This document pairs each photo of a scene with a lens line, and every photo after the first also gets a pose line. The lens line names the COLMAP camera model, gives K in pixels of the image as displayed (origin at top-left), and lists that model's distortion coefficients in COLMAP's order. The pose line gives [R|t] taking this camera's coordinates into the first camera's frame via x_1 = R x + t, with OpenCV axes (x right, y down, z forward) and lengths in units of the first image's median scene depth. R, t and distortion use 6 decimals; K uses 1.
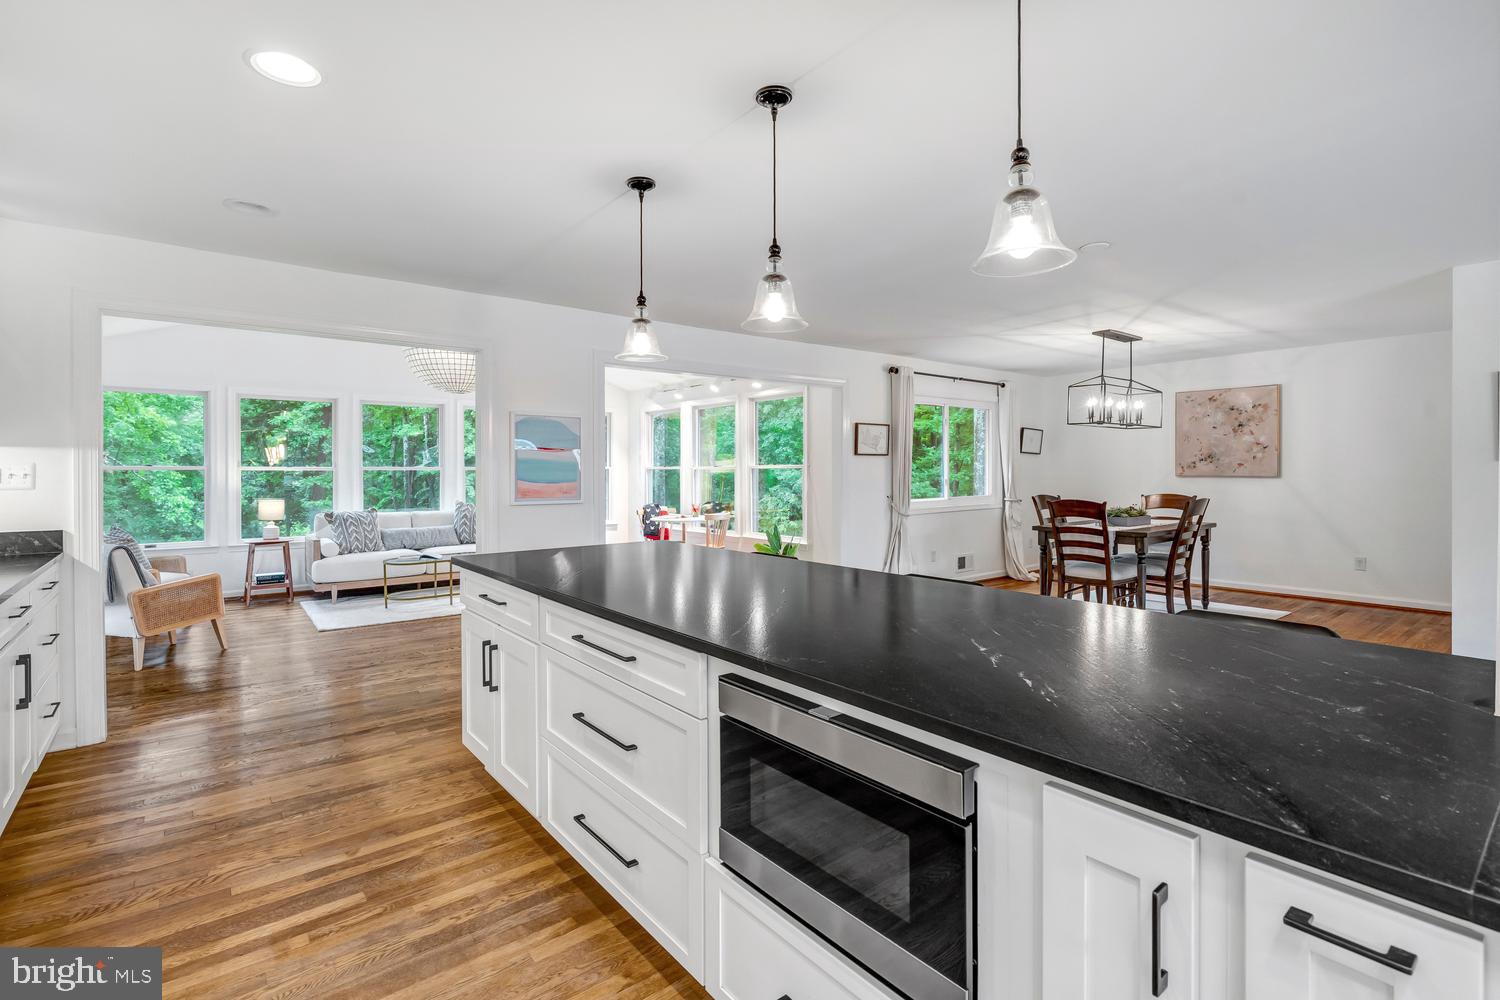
lens RADIAL K [[697.9, 0, 730.8], [0, 697.9, 475.8], [0, 0, 1]] dist [-0.001175, -0.001915]
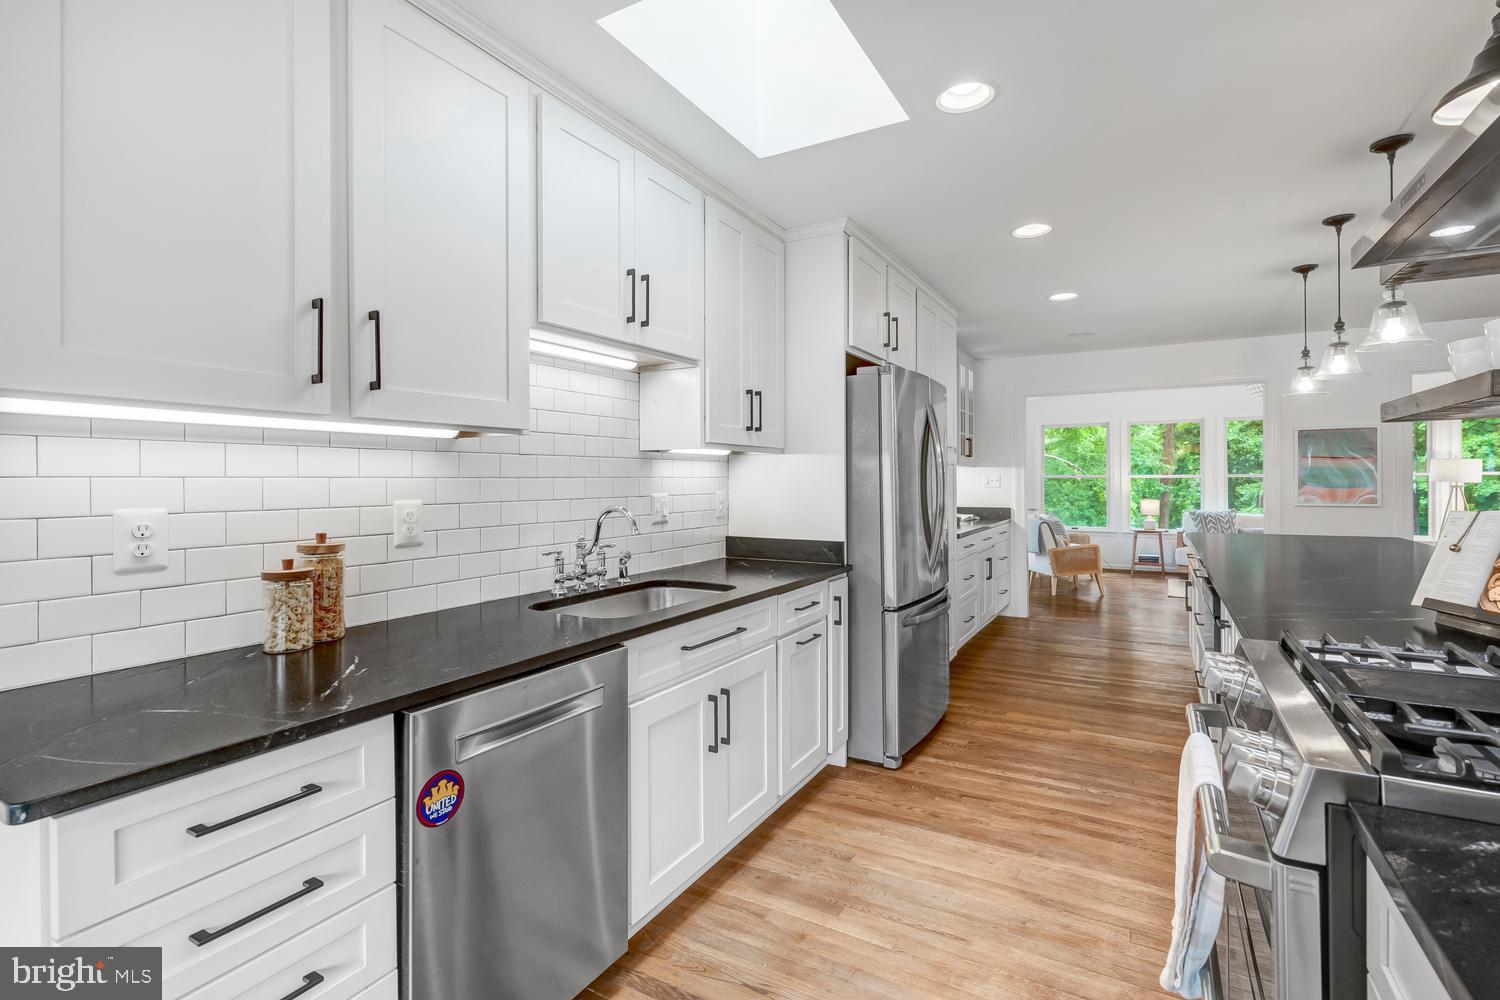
lens RADIAL K [[697.9, 0, 749.3], [0, 697.9, 487.9], [0, 0, 1]] dist [-0.001175, -0.001915]
pose [[0.374843, 0.009390, -0.927041, 0.295347], [-0.003252, 0.999956, 0.008814, 0.002457], [0.927083, -0.000290, 0.374857, -0.214295]]
